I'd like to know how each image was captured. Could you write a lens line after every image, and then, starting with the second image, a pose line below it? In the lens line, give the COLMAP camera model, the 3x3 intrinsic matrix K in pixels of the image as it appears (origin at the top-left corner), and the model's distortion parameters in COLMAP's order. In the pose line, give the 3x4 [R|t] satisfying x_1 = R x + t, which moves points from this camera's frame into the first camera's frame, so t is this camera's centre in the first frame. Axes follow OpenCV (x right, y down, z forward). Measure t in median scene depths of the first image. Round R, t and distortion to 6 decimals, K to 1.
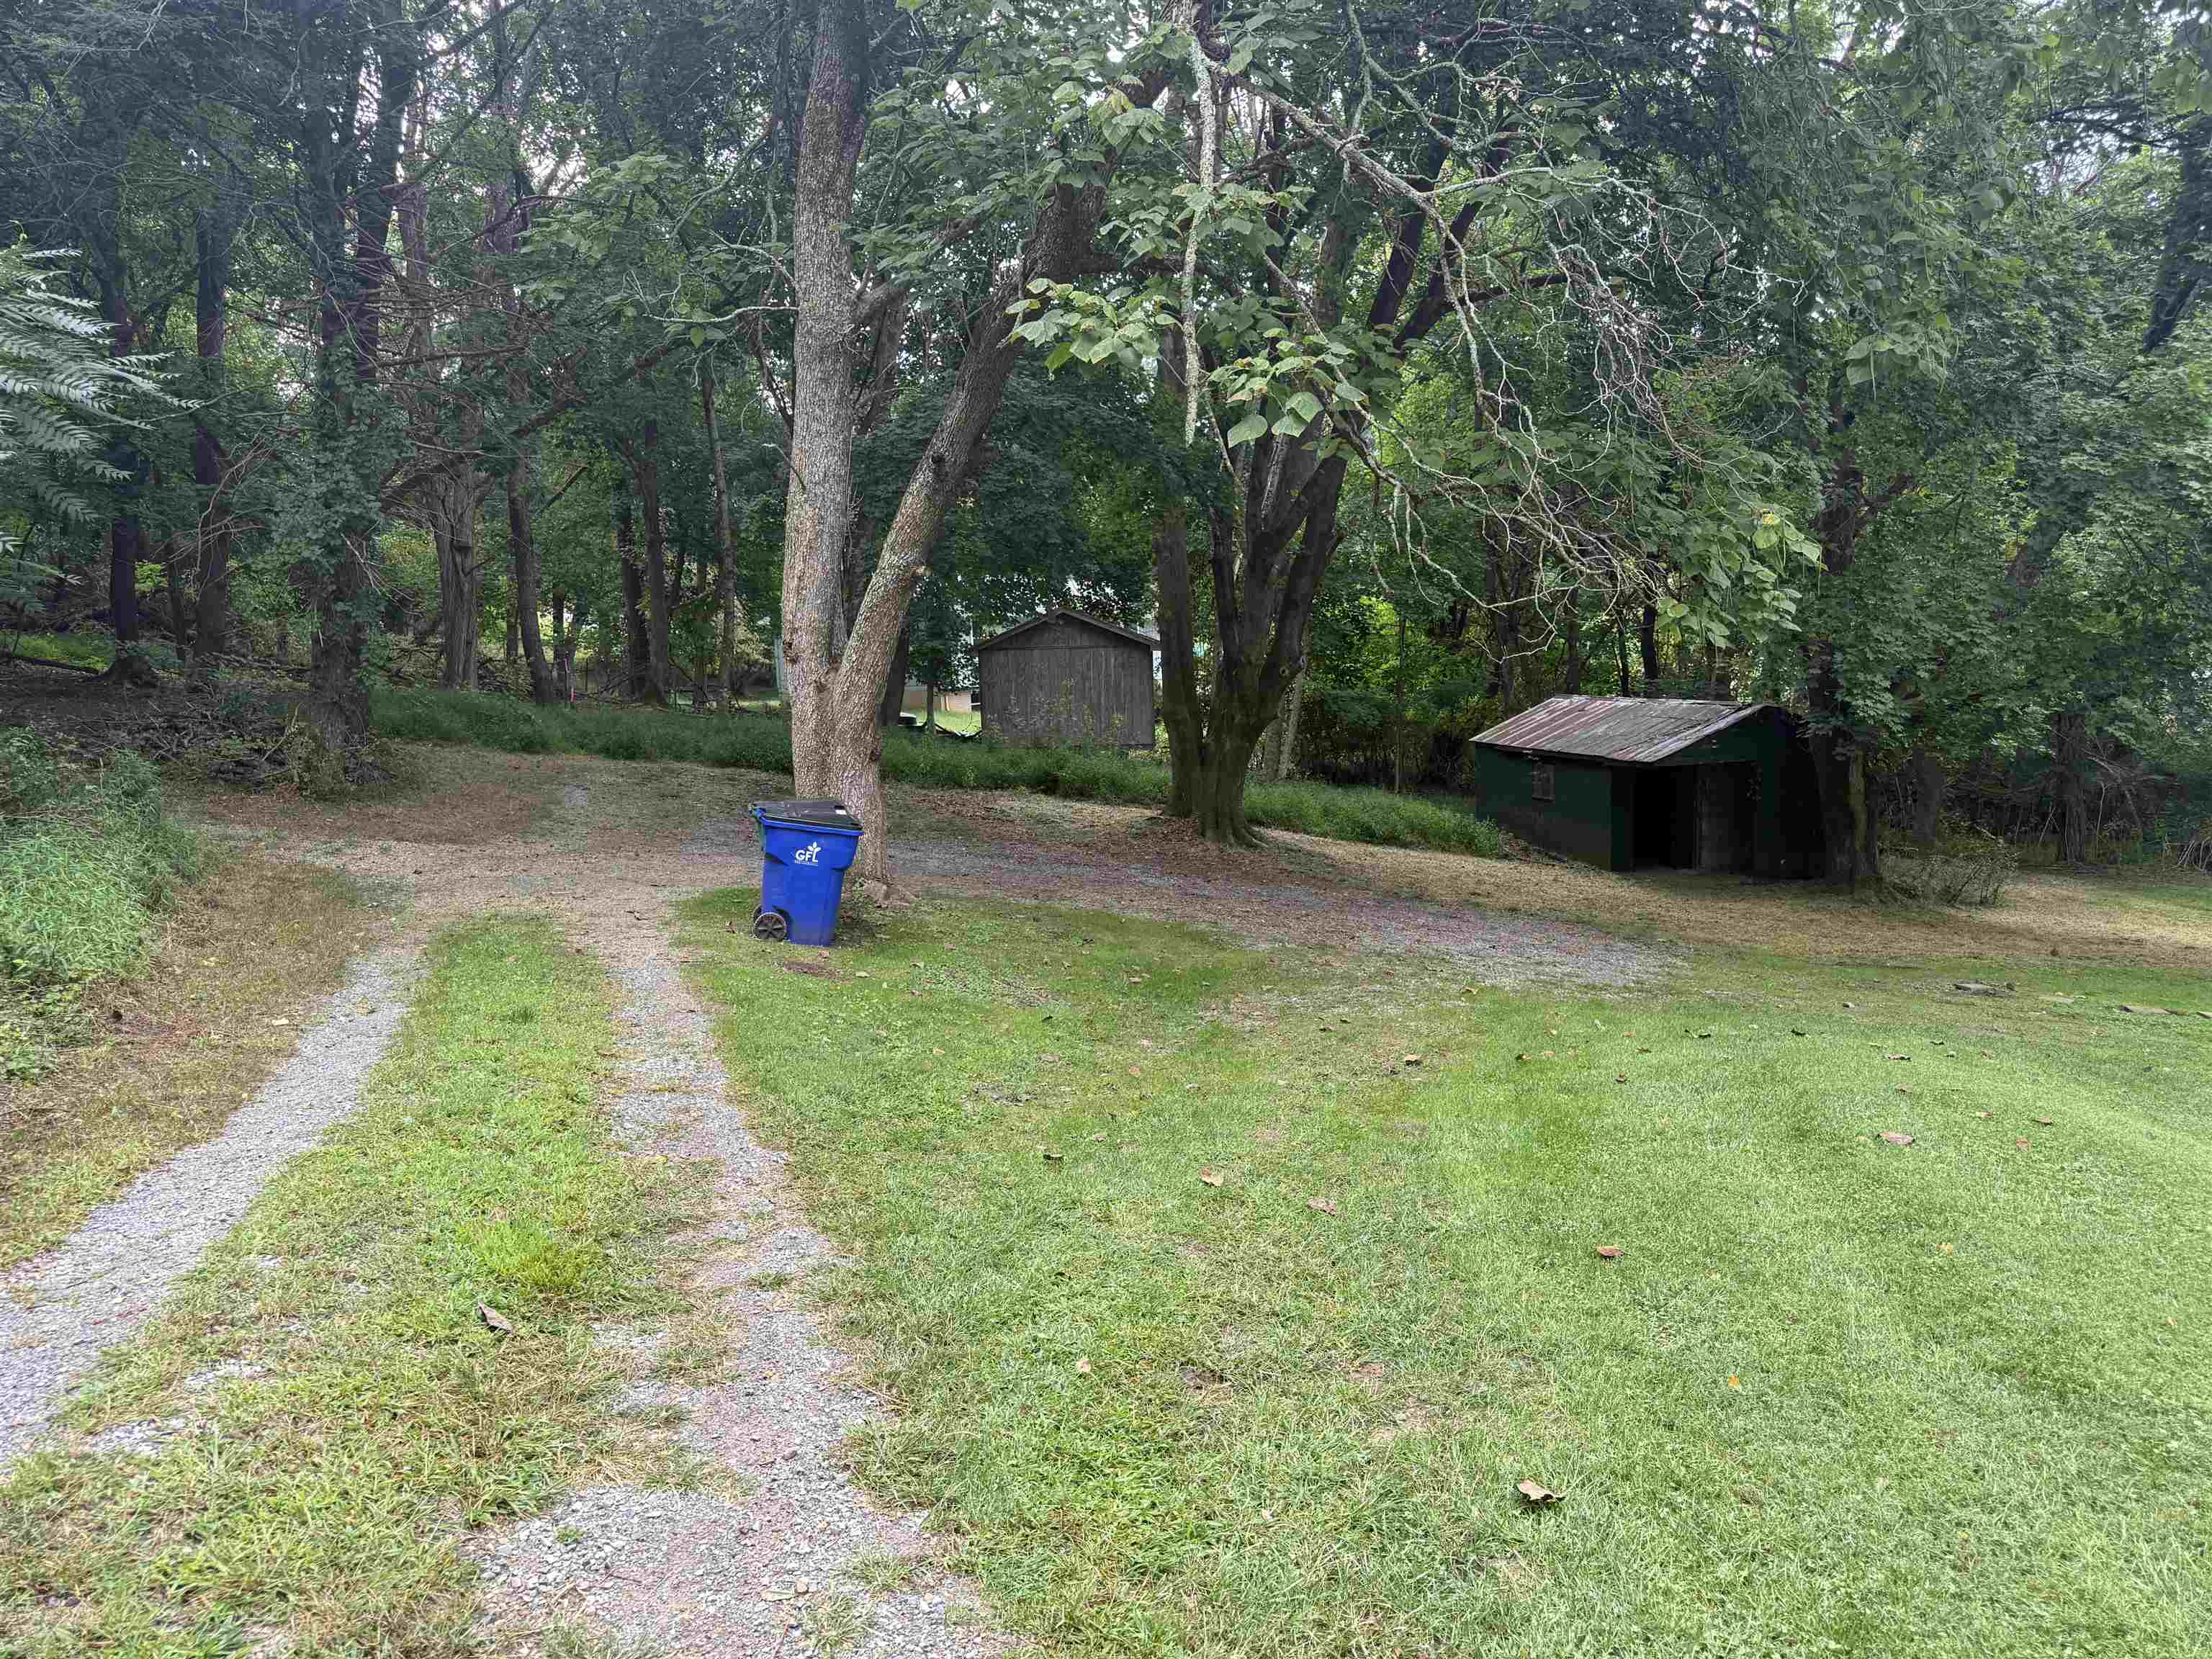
lens RADIAL K [[1541.4, 0, 1109.5], [0, 1541.4, 835.8], [0, 0, 1]] dist [0.091056, -0.128075]
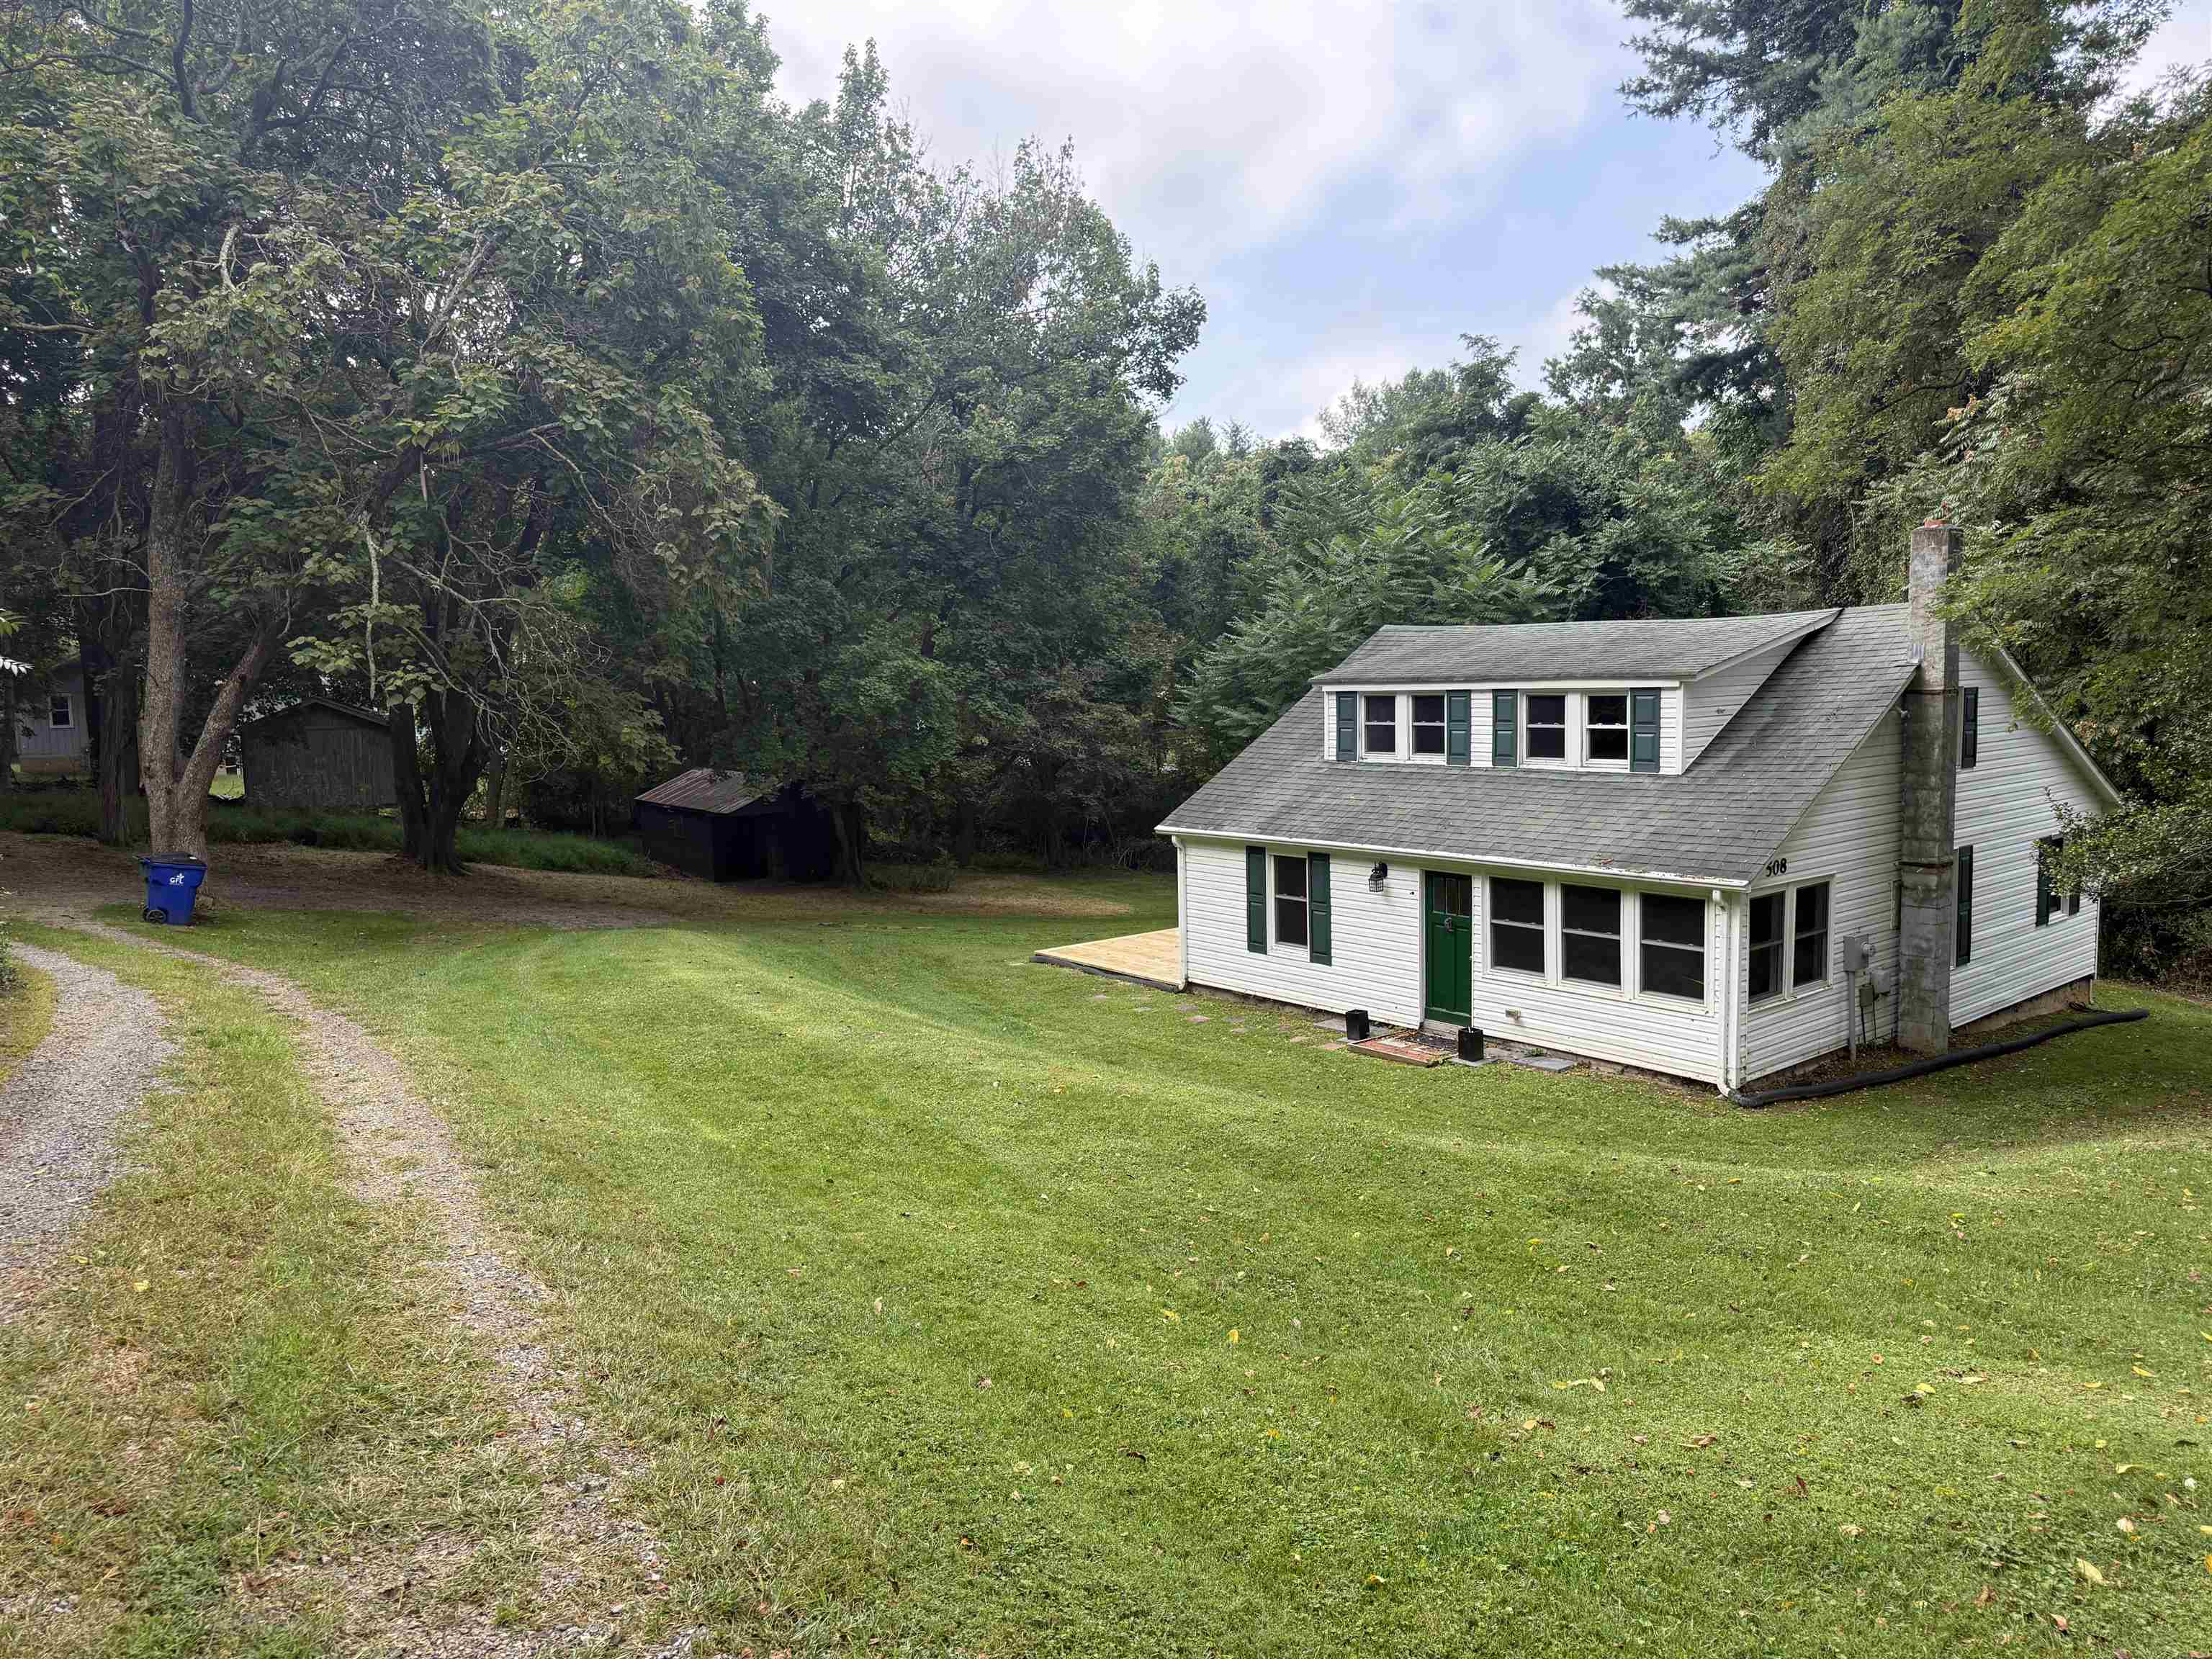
lens RADIAL K [[1541.4, 0, 1109.5], [0, 1541.4, 835.8], [0, 0, 1]] dist [0.091056, -0.128075]
pose [[0.906053, -0.030270, 0.422079, 0.036266], [0.040427, 0.999068, -0.015132, 0.028023], [-0.421228, 0.030774, 0.906433, -1.081506]]
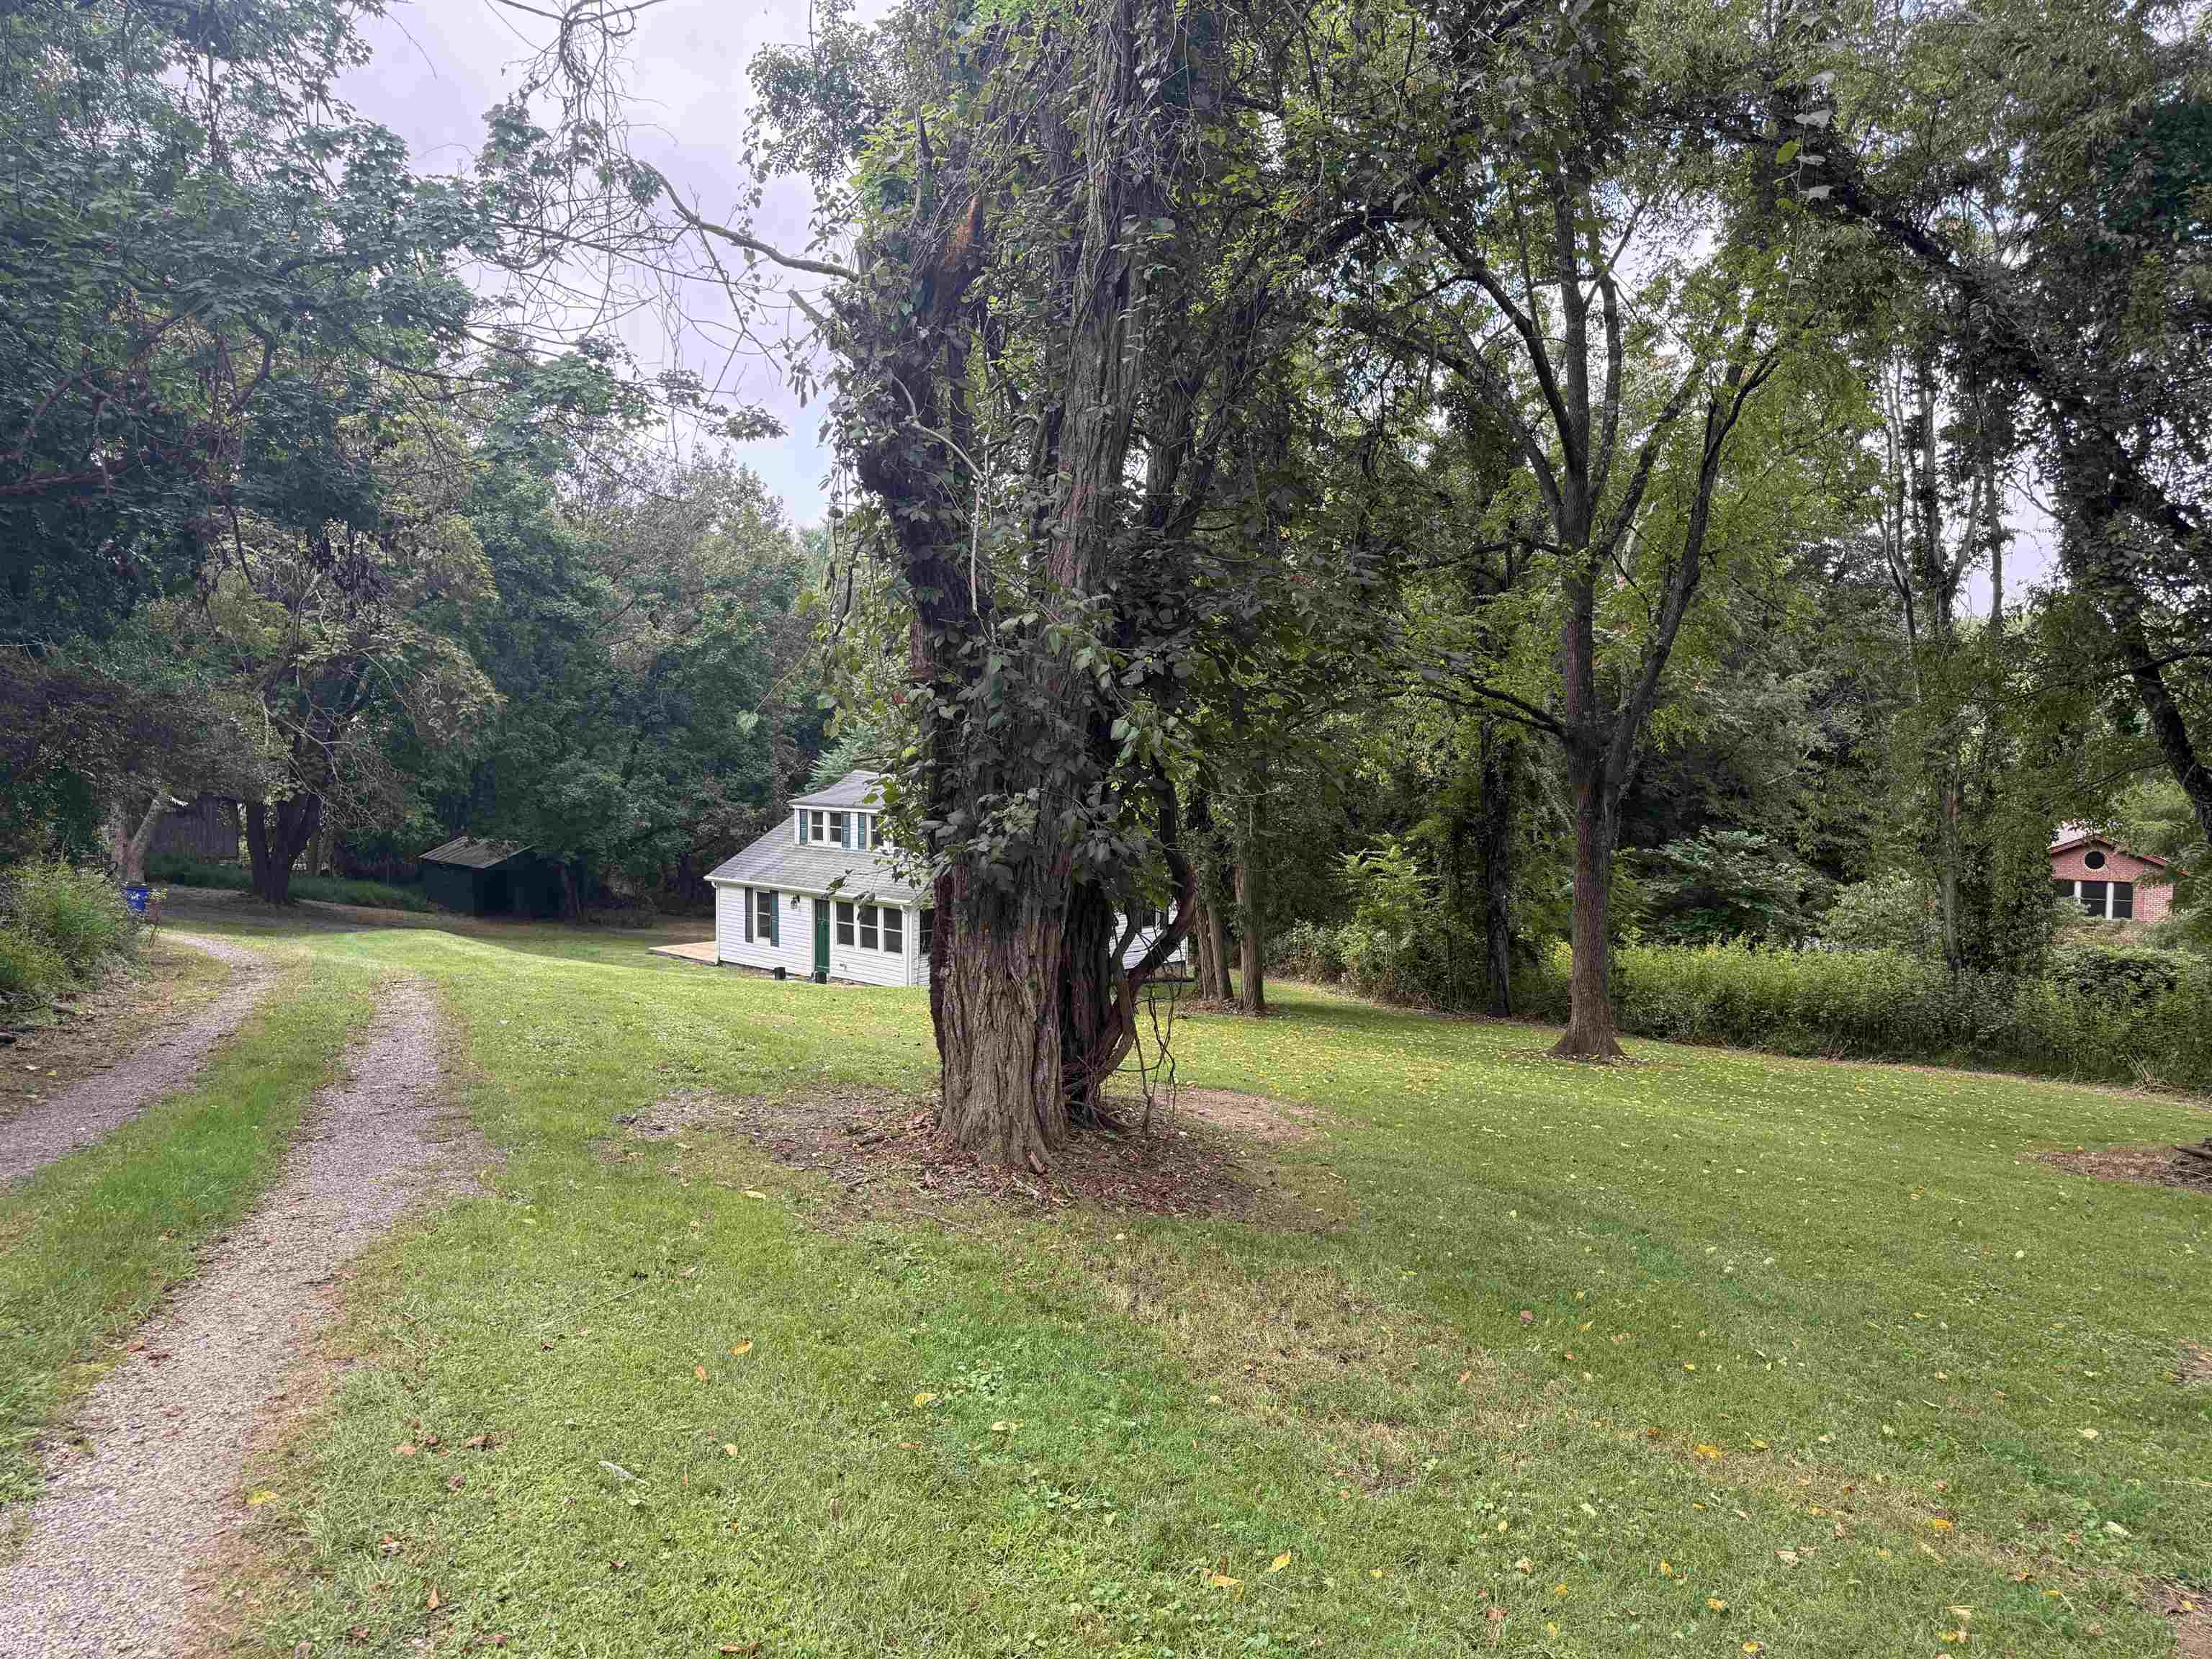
lens RADIAL K [[1541.4, 0, 1109.5], [0, 1541.4, 835.8], [0, 0, 1]] dist [0.091056, -0.128075]
pose [[0.853137, 0.012251, 0.521543, -0.133599], [0.021838, 0.998009, -0.059166, 0.106615], [-0.521230, 0.061866, 0.851171, -2.525270]]
